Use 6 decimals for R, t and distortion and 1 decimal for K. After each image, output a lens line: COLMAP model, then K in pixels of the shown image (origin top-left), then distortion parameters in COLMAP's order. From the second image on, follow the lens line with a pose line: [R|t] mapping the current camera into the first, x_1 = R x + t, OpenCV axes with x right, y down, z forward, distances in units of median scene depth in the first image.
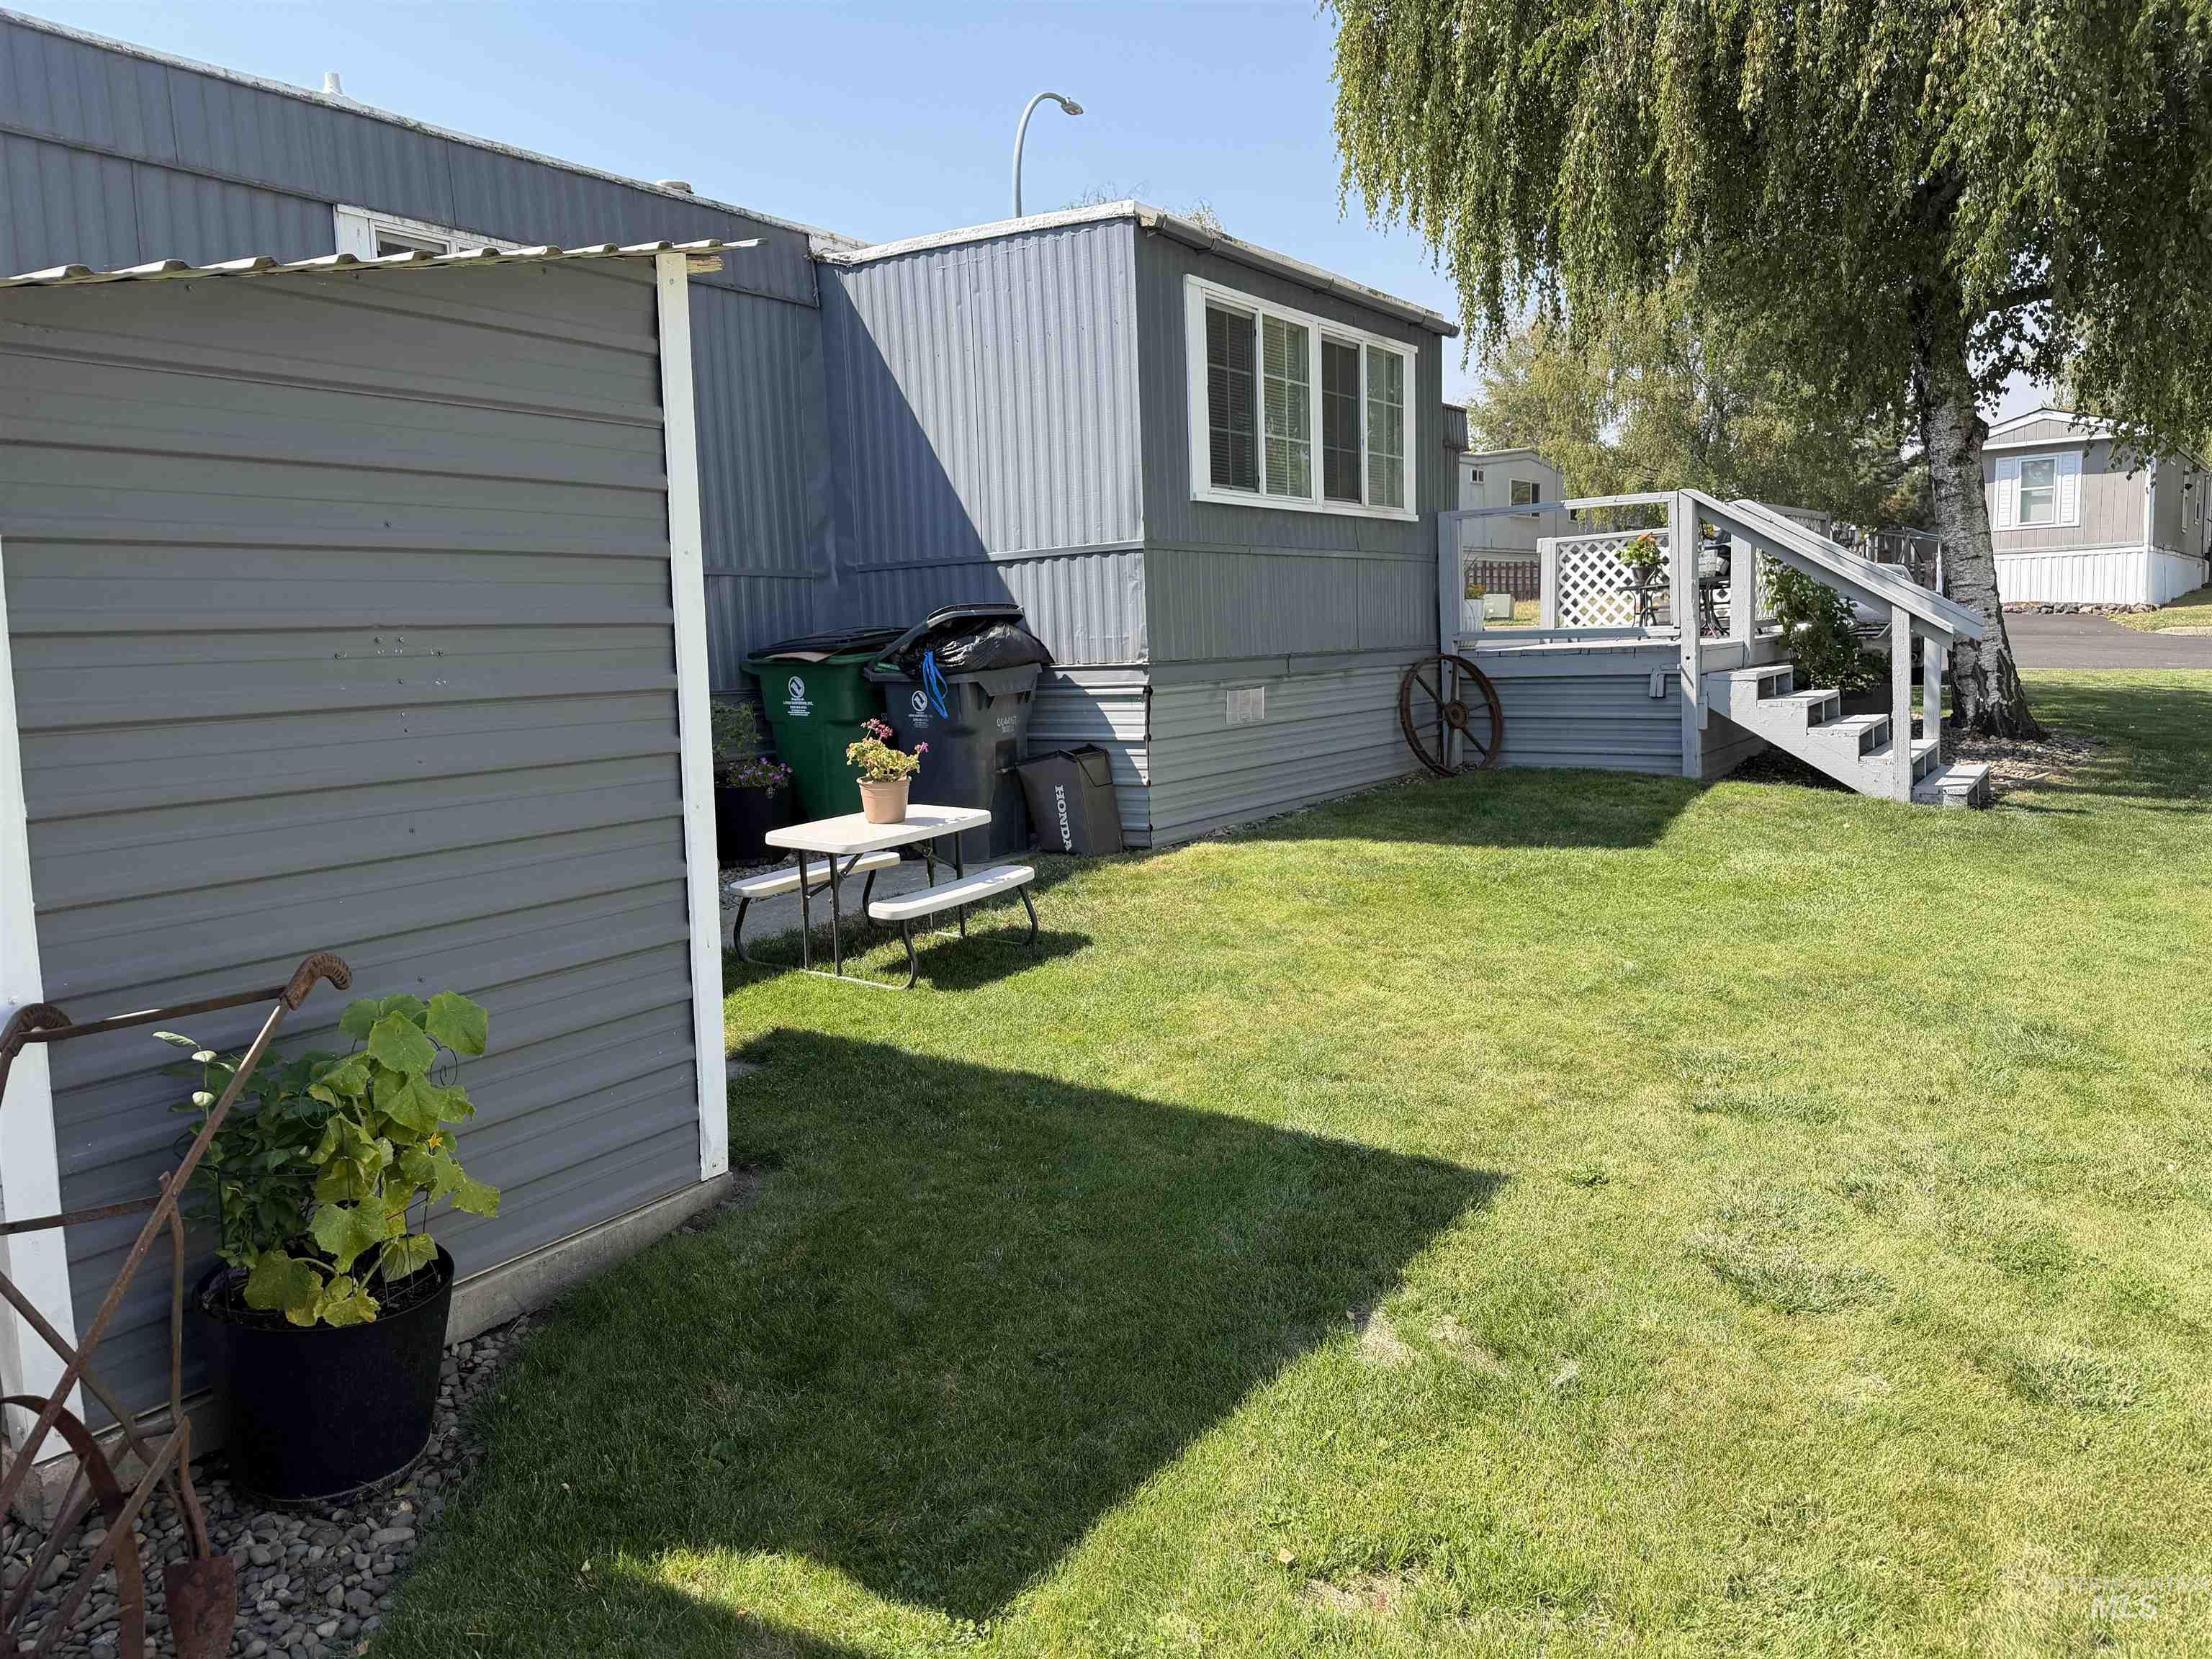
lens RADIAL K [[1559.2, 0, 1106.0], [0, 1559.2, 829.5], [0, 0, 1]] dist [0.094233, -0.135616]
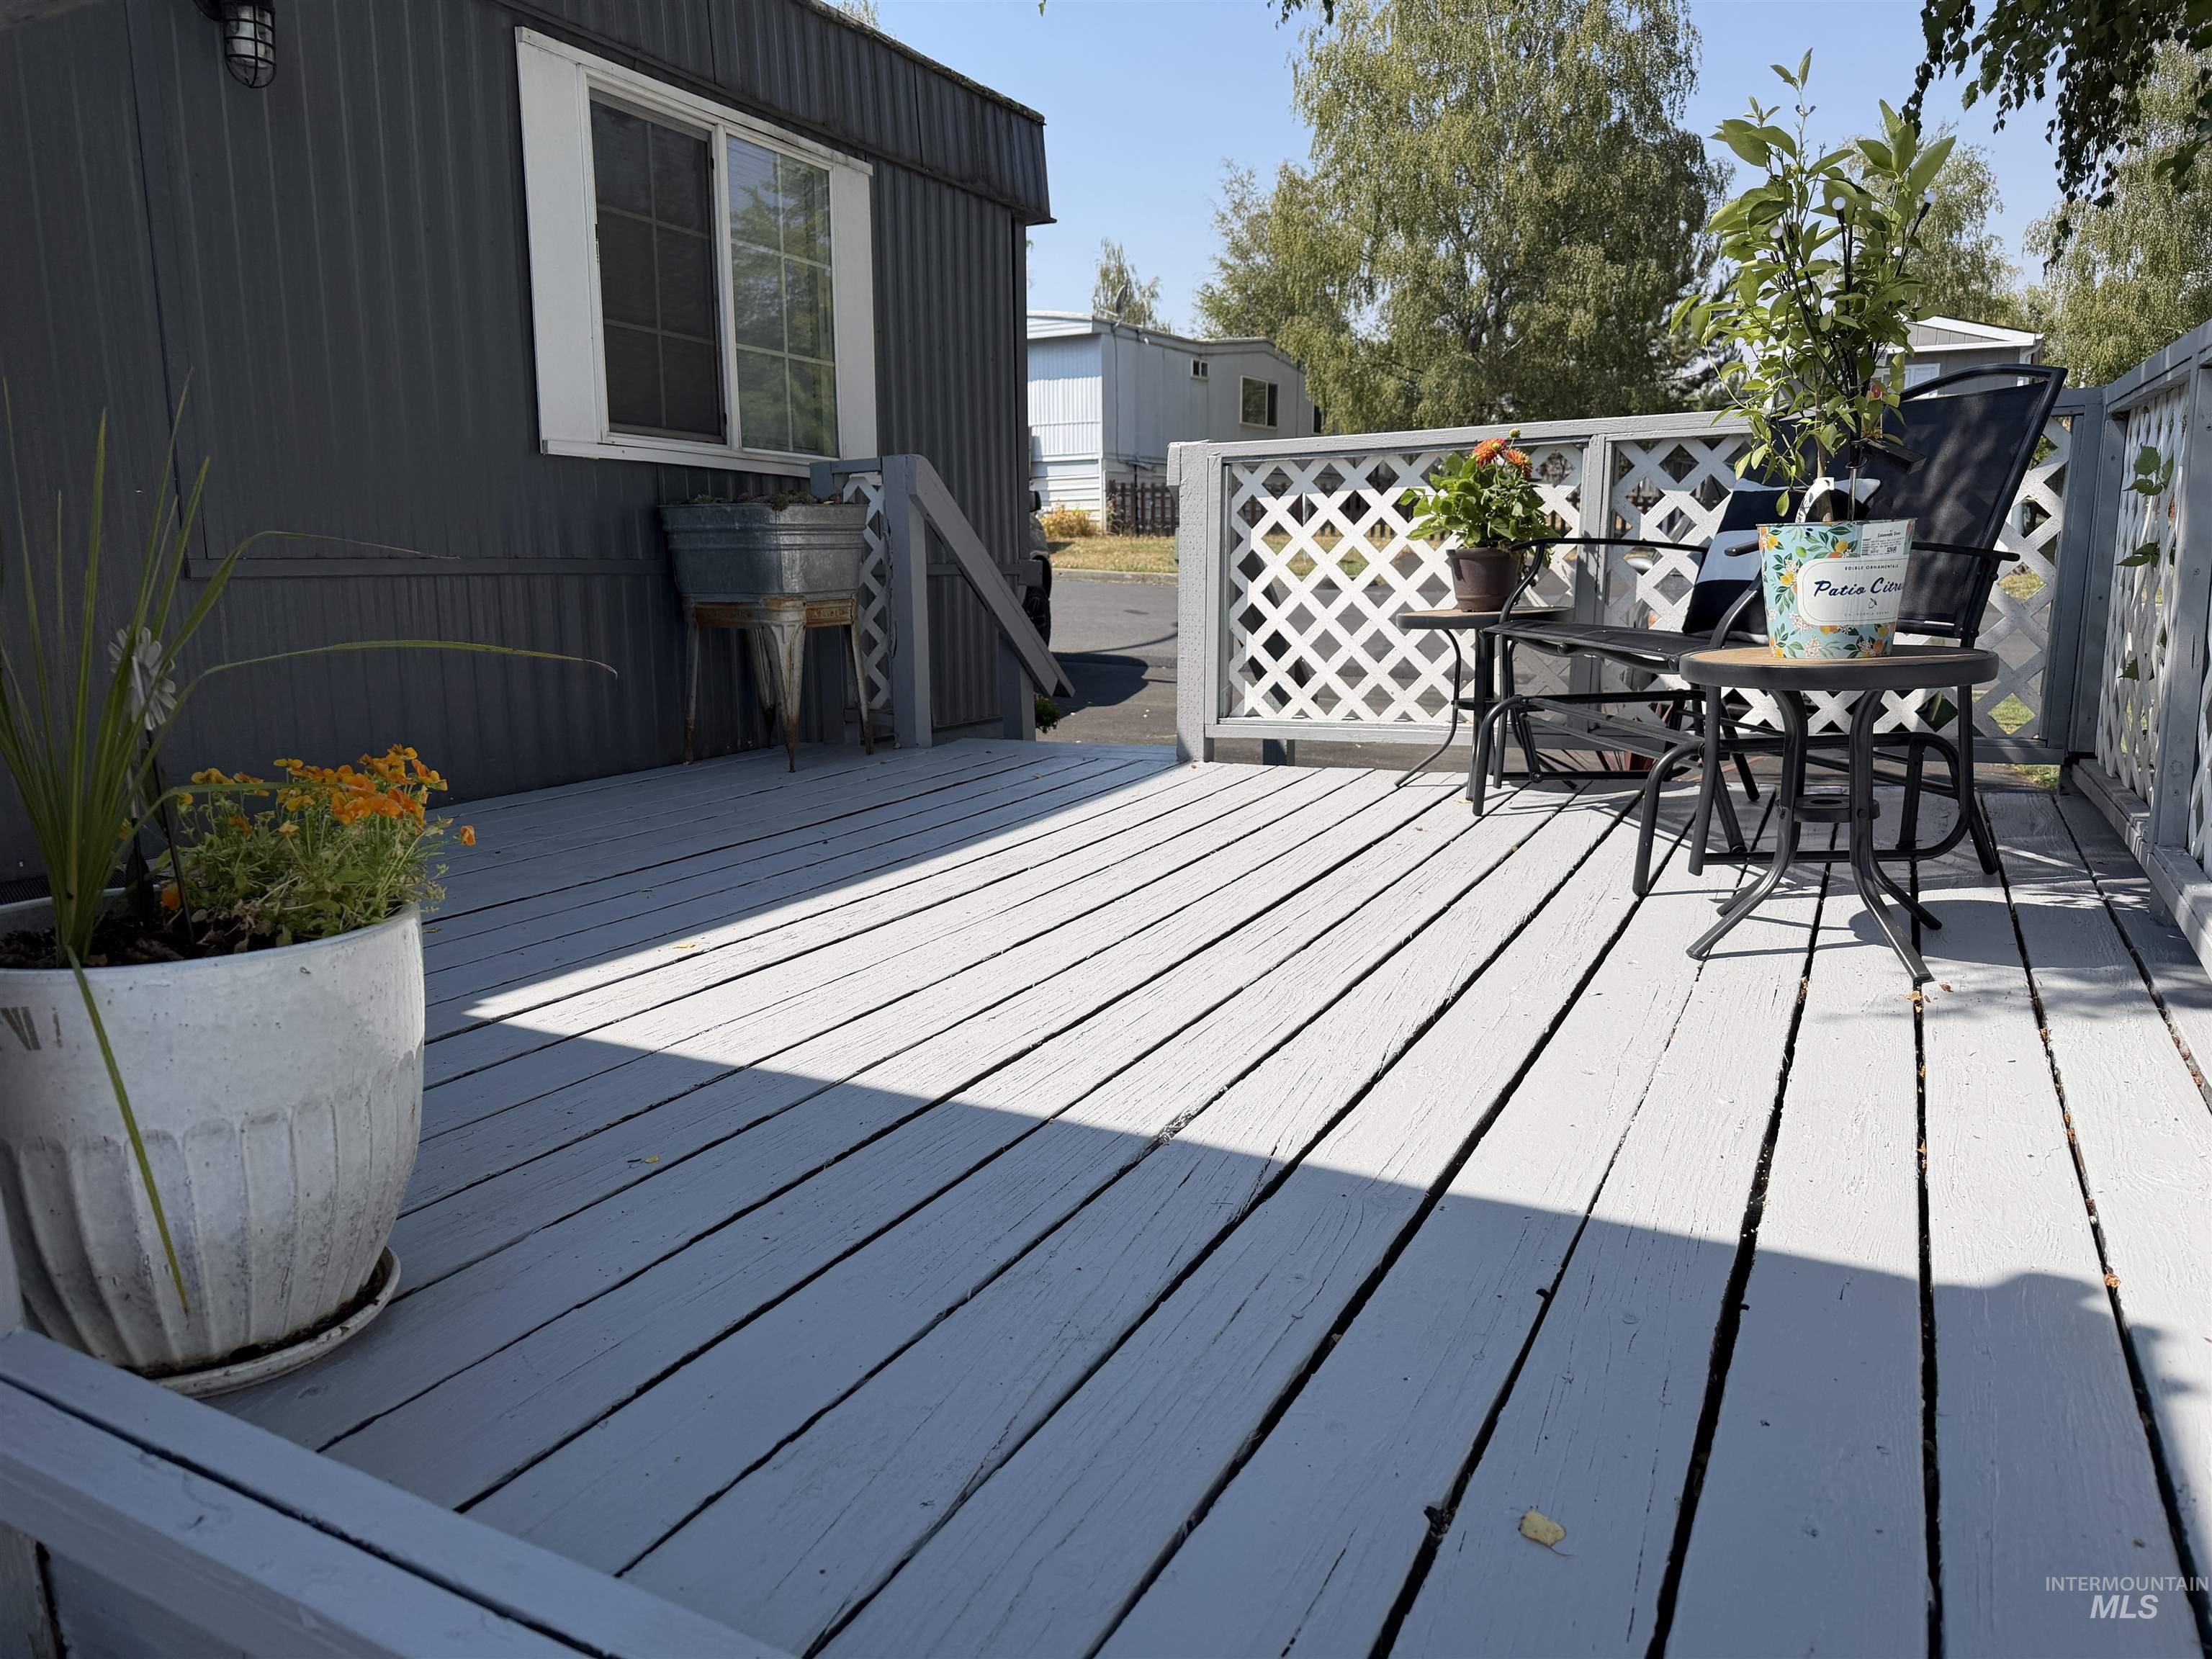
lens RADIAL K [[1559.2, 0, 1106.0], [0, 1559.2, 829.5], [0, 0, 1]] dist [0.094233, -0.135616]
pose [[0.988377, -0.002925, 0.151996, 0.193419], [-0.005635, 0.998423, 0.055860, -0.112204], [-0.151919, -0.056067, 0.986801, 0.616895]]
